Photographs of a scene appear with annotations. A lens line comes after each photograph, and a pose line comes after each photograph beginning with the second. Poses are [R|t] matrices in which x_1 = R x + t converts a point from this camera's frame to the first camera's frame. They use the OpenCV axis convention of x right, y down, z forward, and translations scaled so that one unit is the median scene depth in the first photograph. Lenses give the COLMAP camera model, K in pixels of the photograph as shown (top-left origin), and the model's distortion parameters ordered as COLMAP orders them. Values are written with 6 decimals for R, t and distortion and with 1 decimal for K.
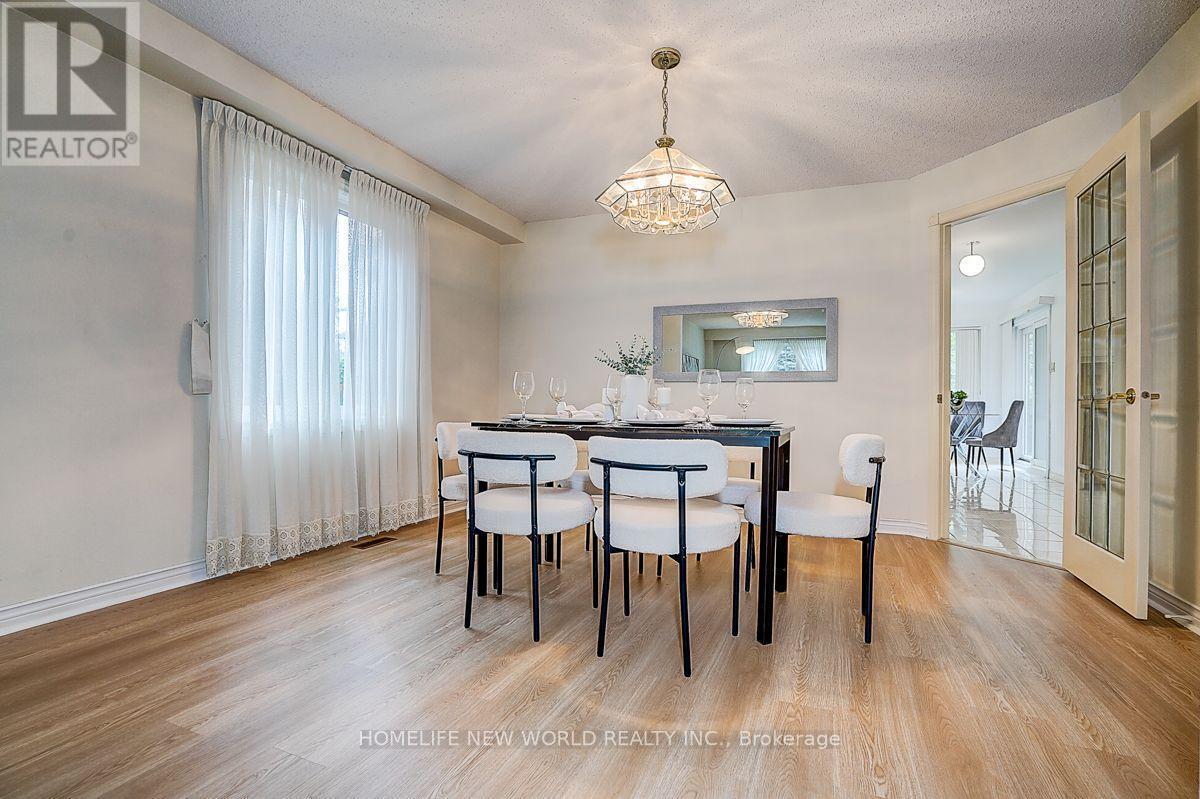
lens RADIAL K [[564.0, 0, 606.7], [0, 564.0, 403.6], [0, 0, 1]] dist [-0.030625, 0.000270]
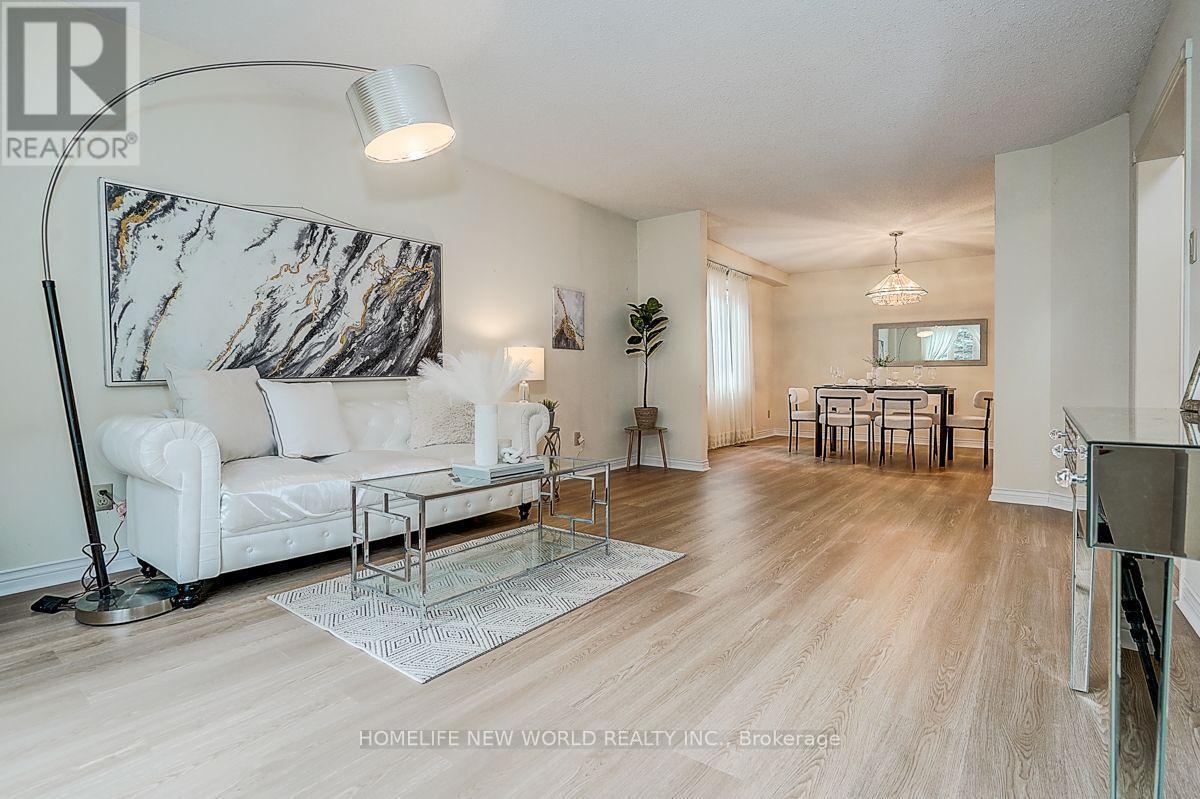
lens RADIAL K [[564.0, 0, 606.7], [0, 564.0, 403.6], [0, 0, 1]] dist [-0.030625, 0.000270]
pose [[0.960260, -0.002091, -0.279098, -0.425036], [0.012837, 0.999245, 0.036682, 0.001997], [0.278811, -0.038807, 0.959562, -1.659133]]
